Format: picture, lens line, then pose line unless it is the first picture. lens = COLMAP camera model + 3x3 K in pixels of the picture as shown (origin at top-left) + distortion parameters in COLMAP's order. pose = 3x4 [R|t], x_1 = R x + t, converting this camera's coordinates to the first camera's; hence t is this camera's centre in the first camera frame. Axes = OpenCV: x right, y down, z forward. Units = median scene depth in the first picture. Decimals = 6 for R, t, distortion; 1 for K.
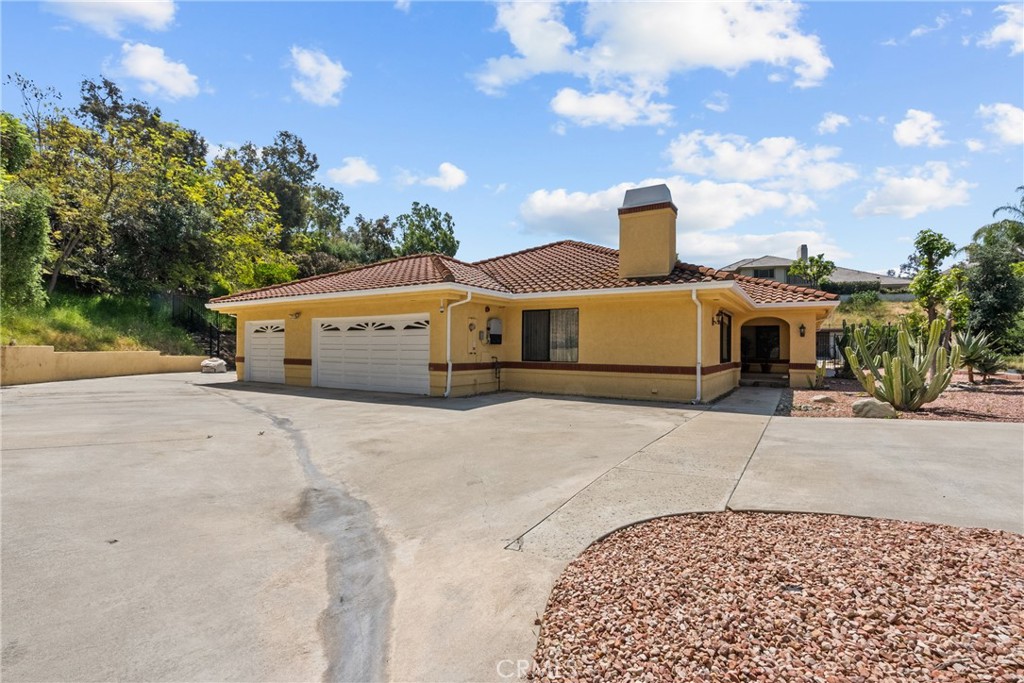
lens RADIAL K [[466.2, 0, 512.9], [0, 466.2, 339.4], [0, 0, 1]] dist [-0.001764, 0.000536]
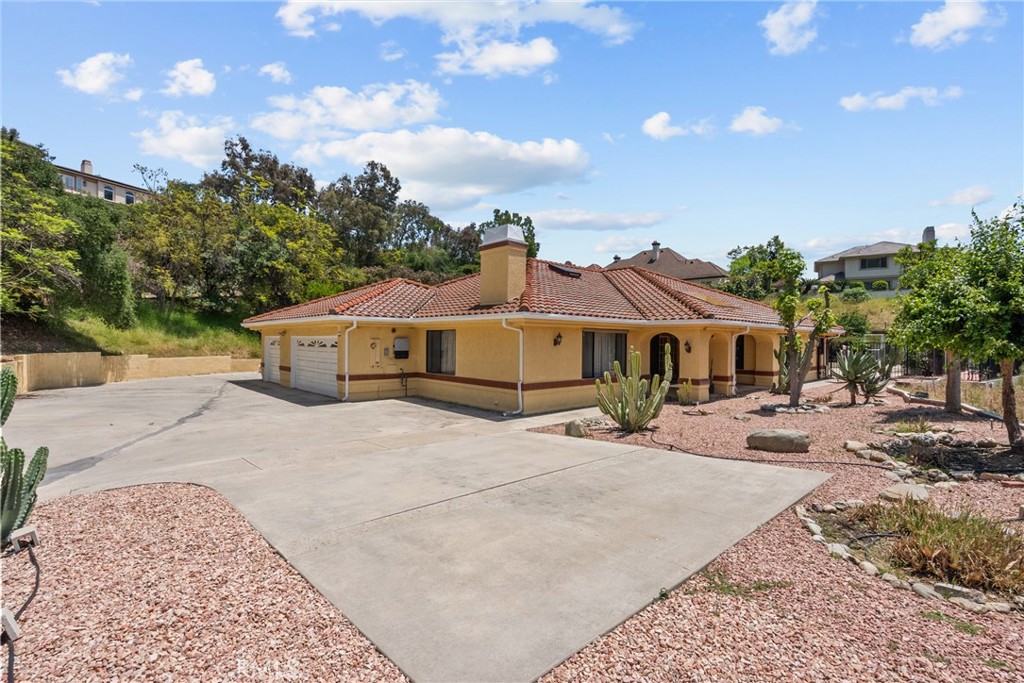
lens RADIAL K [[466.2, 0, 511.9], [0, 466.2, 340.7], [0, 0, 1]] dist [-0.001764, 0.000536]
pose [[0.961168, 0.002004, -0.275957, 0.188391], [0.002711, 0.999857, 0.016703, -0.018297], [0.275951, -0.016803, 0.961025, -0.033630]]
